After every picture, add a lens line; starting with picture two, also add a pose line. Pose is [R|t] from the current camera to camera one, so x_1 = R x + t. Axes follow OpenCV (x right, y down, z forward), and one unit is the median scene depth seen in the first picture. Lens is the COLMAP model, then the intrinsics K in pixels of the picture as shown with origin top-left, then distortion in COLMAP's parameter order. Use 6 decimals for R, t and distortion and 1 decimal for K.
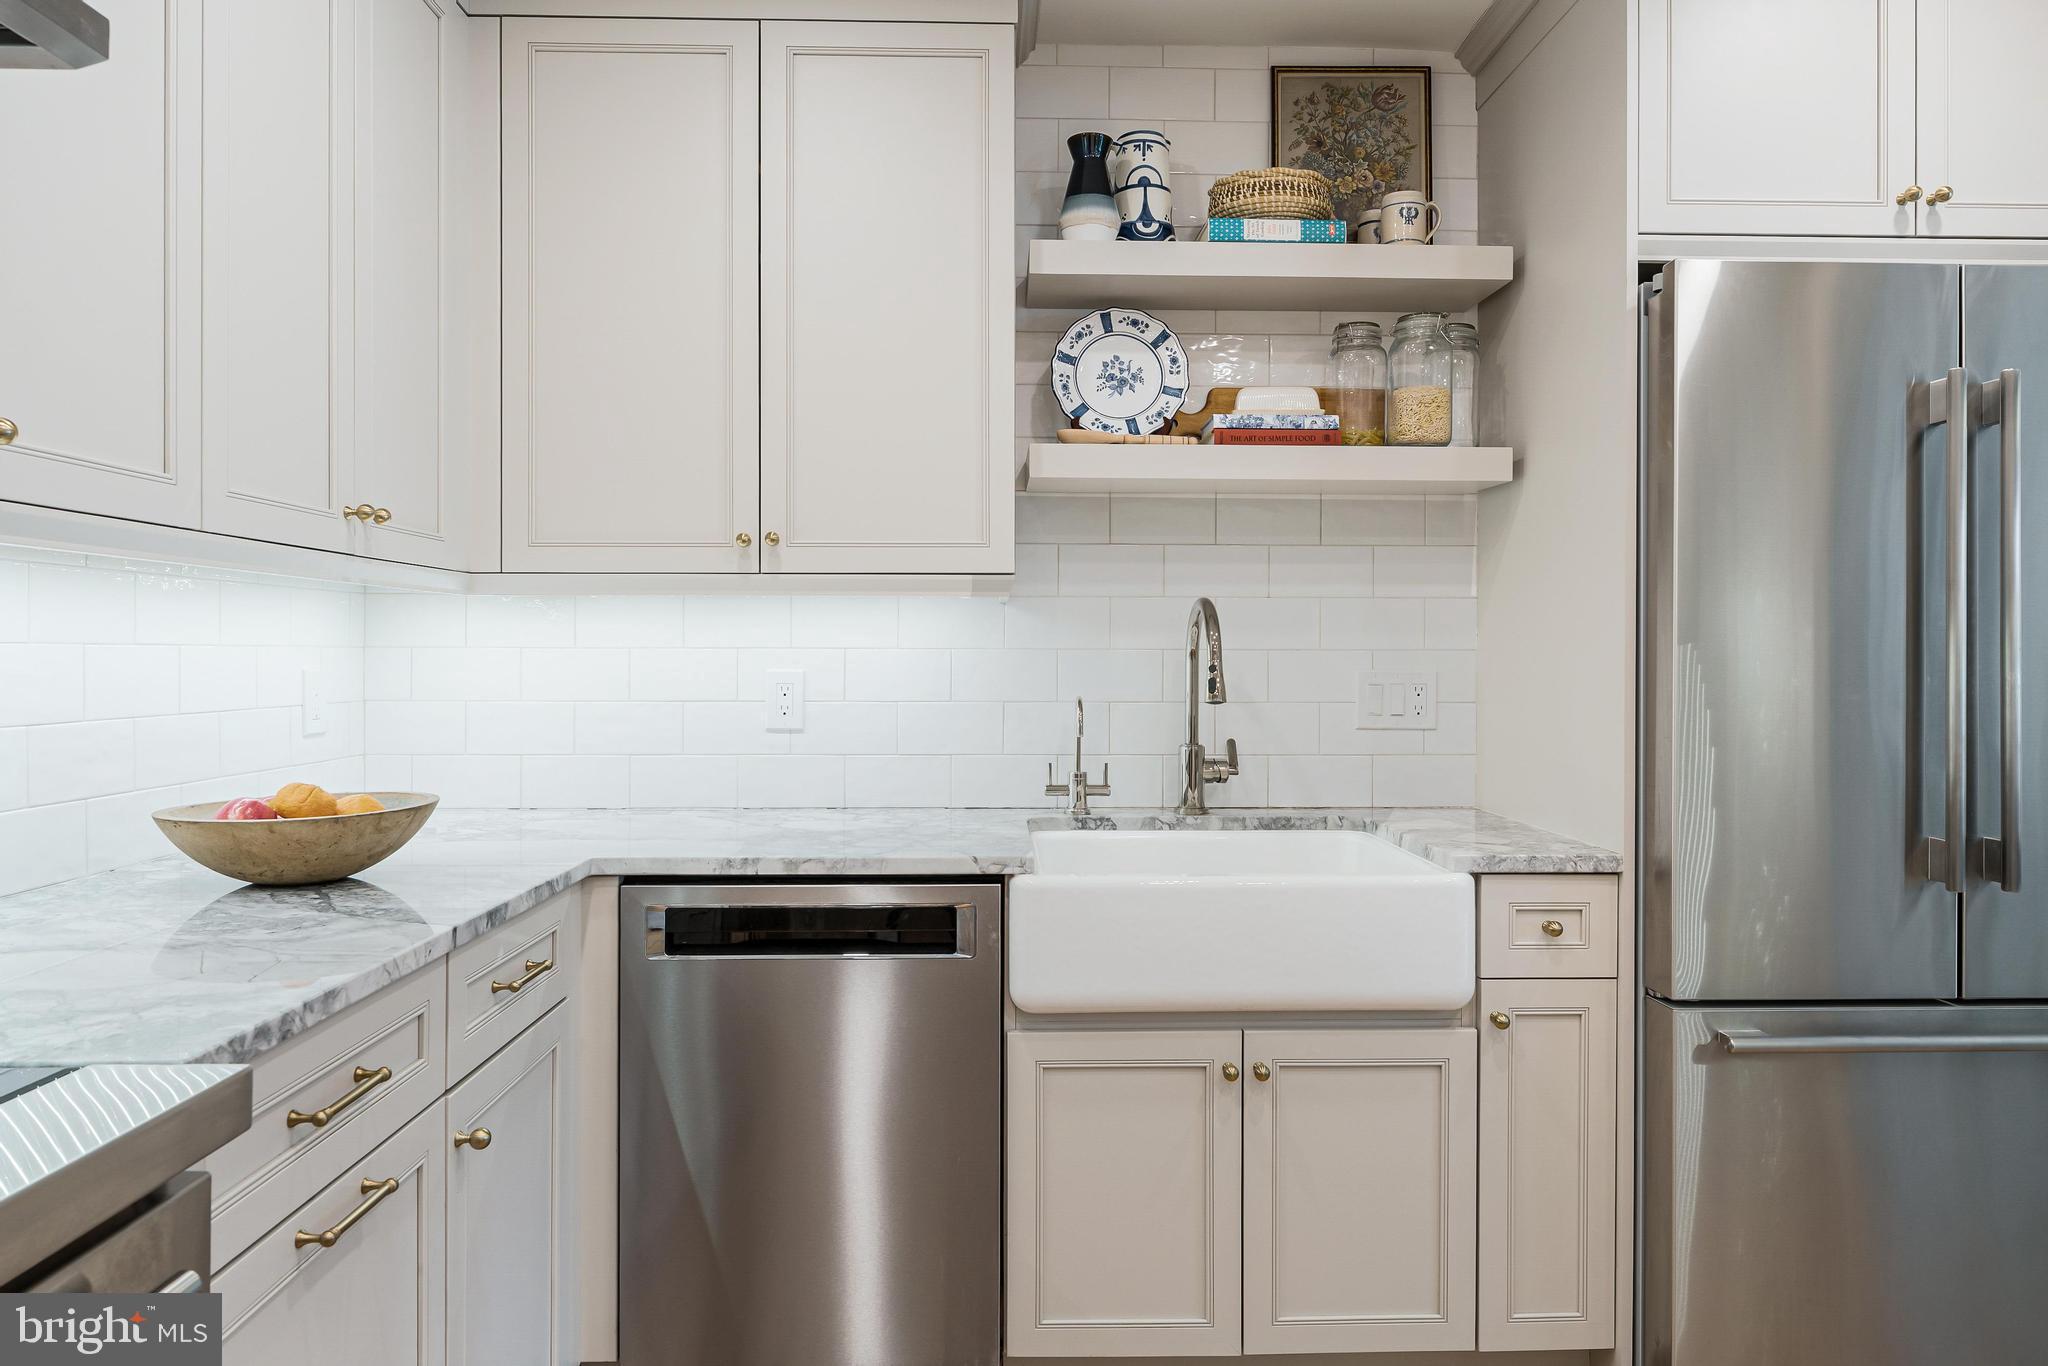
lens RADIAL K [[1304.2, 0, 1018.0], [0, 1304.2, 673.2], [0, 0, 1]] dist [-0.010946, -0.000064]
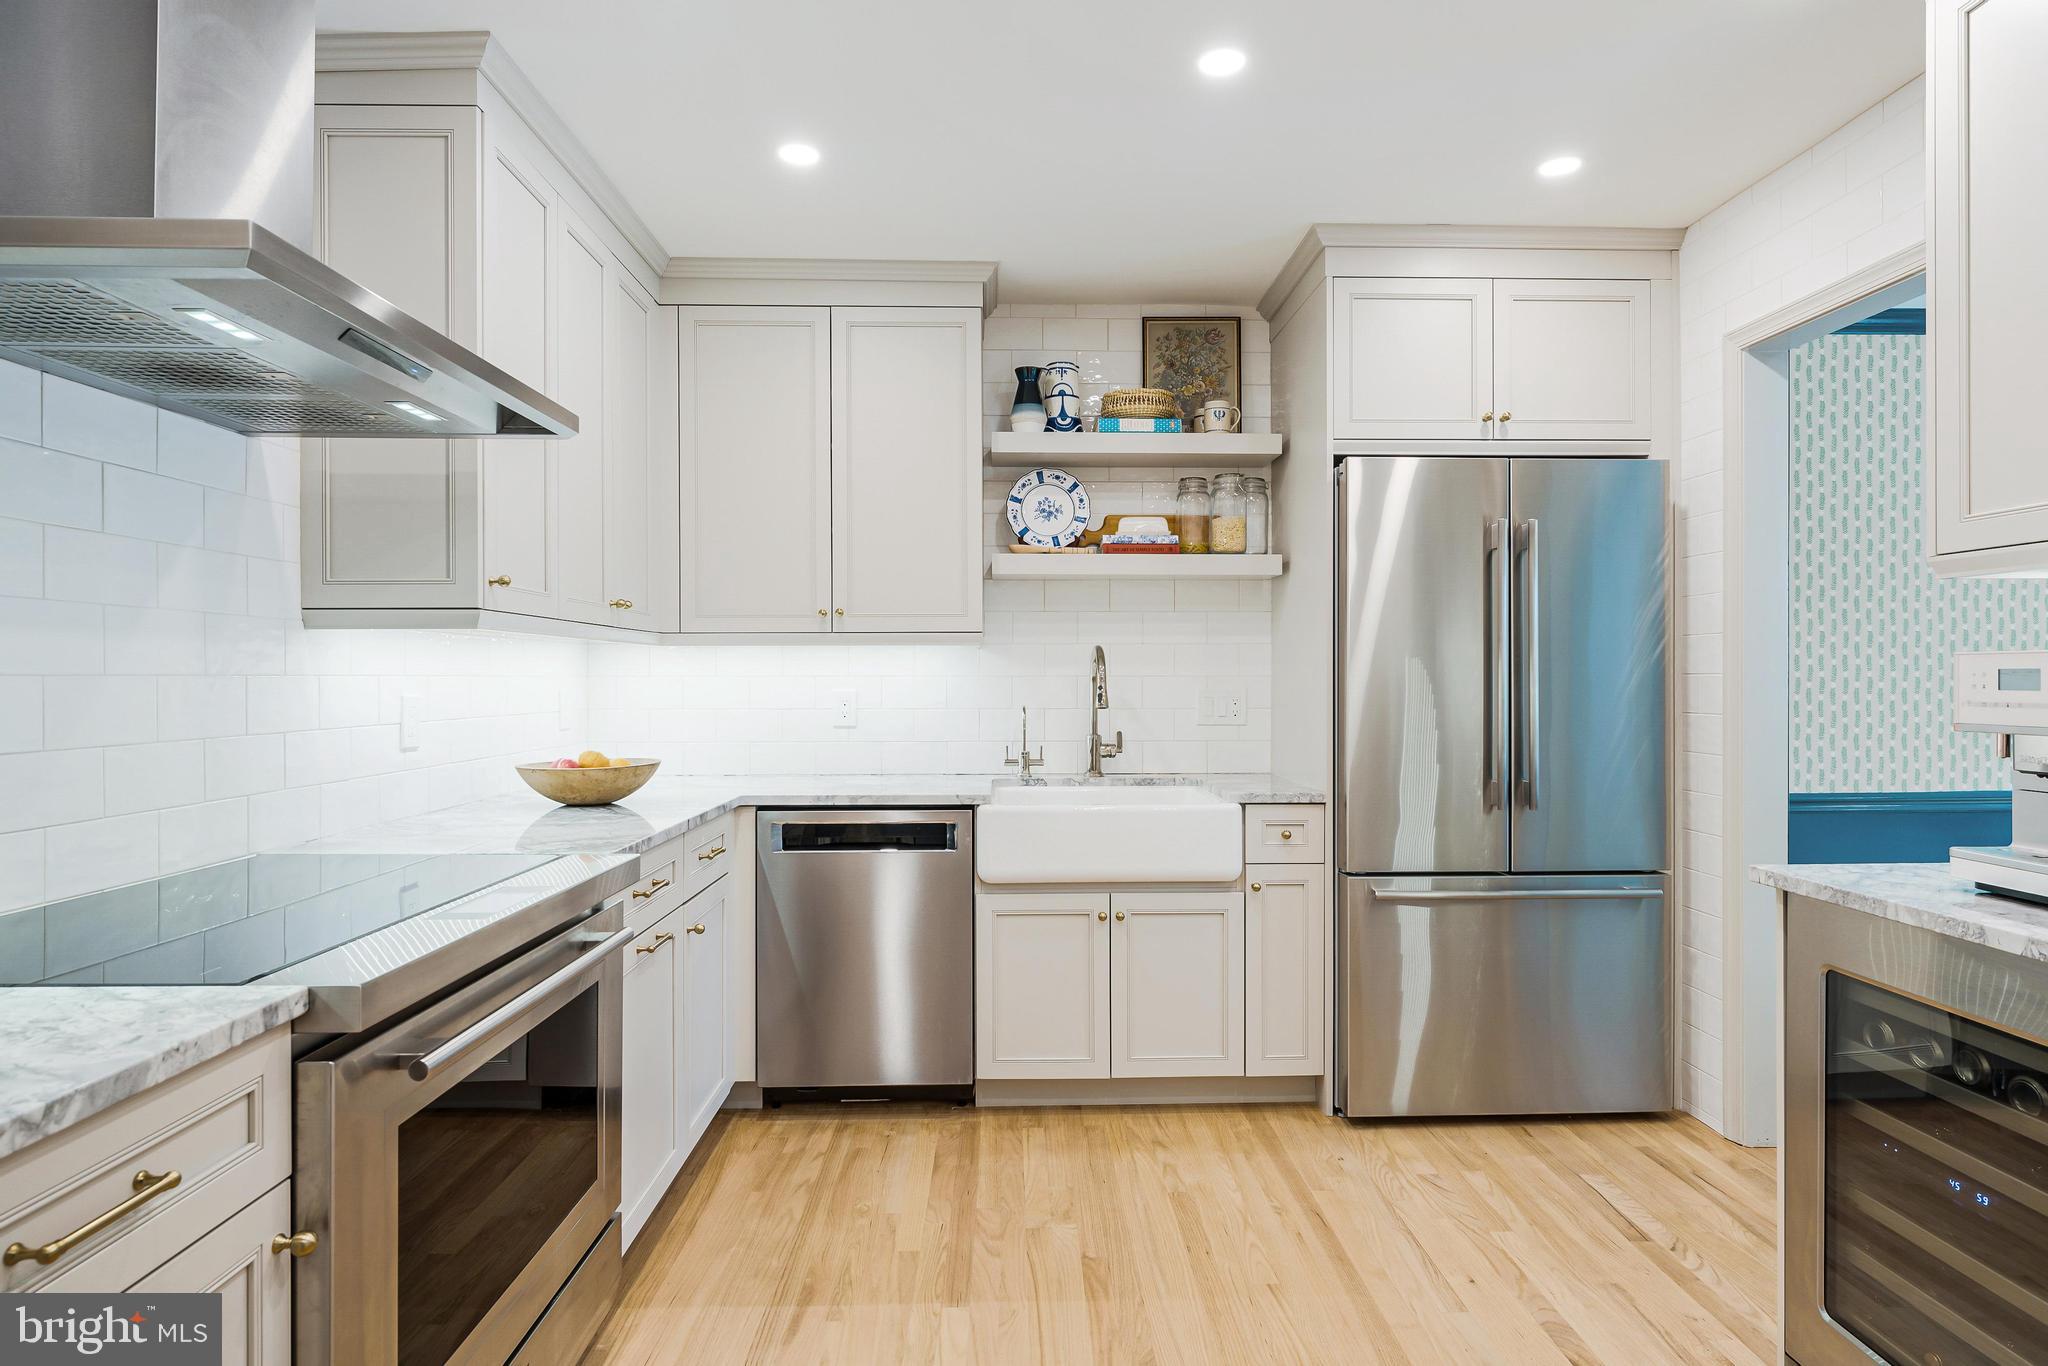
lens RADIAL K [[1116.5, 0, 1031.6], [0, 1116.5, 690.9], [0, 0, 1]] dist [0.019505, 0.000299]
pose [[0.999926, -0.003440, 0.011665, 0.049246], [0.003476, 0.999989, -0.003084, 0.005098], [-0.011654, 0.003124, 0.999927, -0.503550]]
